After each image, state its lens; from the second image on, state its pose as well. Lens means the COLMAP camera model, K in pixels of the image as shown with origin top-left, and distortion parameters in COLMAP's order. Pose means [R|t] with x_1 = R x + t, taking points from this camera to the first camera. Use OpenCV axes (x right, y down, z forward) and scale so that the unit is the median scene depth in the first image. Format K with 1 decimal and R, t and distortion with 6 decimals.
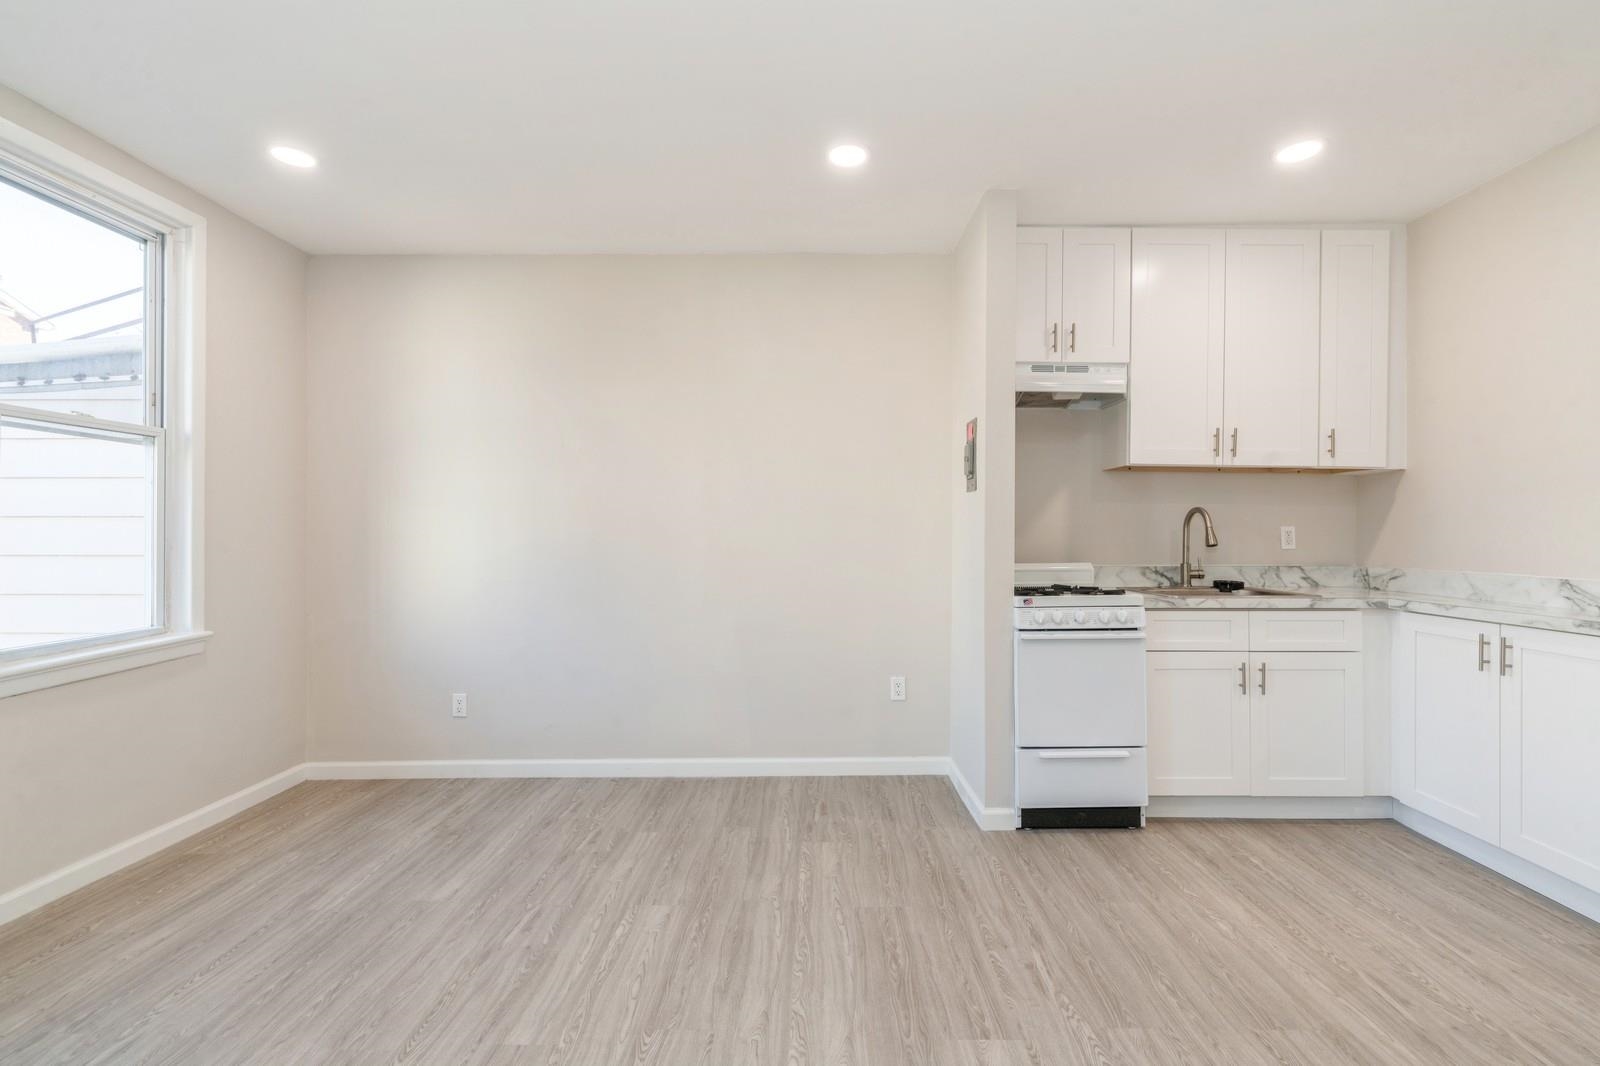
lens RADIAL K [[724.4, 0, 802.8], [0, 724.4, 529.3], [0, 0, 1]] dist [-0.014742, 0.006525]
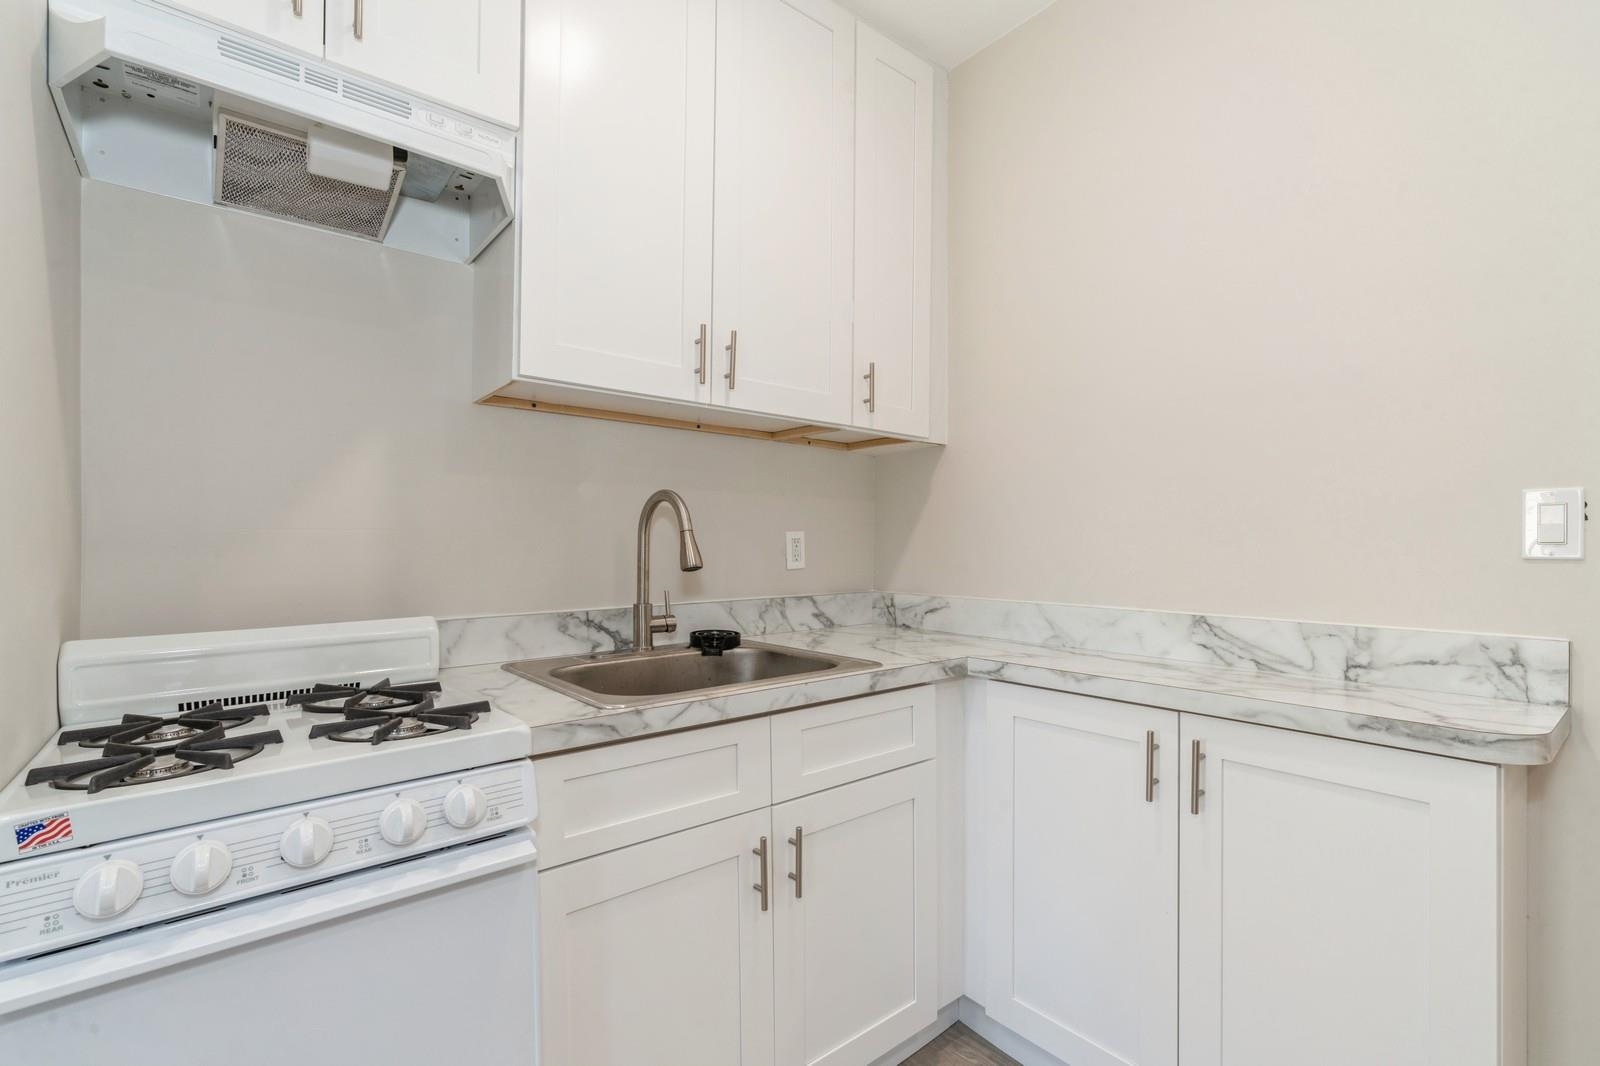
lens RADIAL K [[717.7, 0, 797.9], [0, 717.7, 542.3], [0, 0, 1]] dist [-0.012380, 0.005014]
pose [[0.764283, -0.001671, 0.644879, 0.330837], [-0.000272, 0.999996, 0.002914, 0.003922], [-0.644881, -0.002403, 0.764279, 0.623472]]
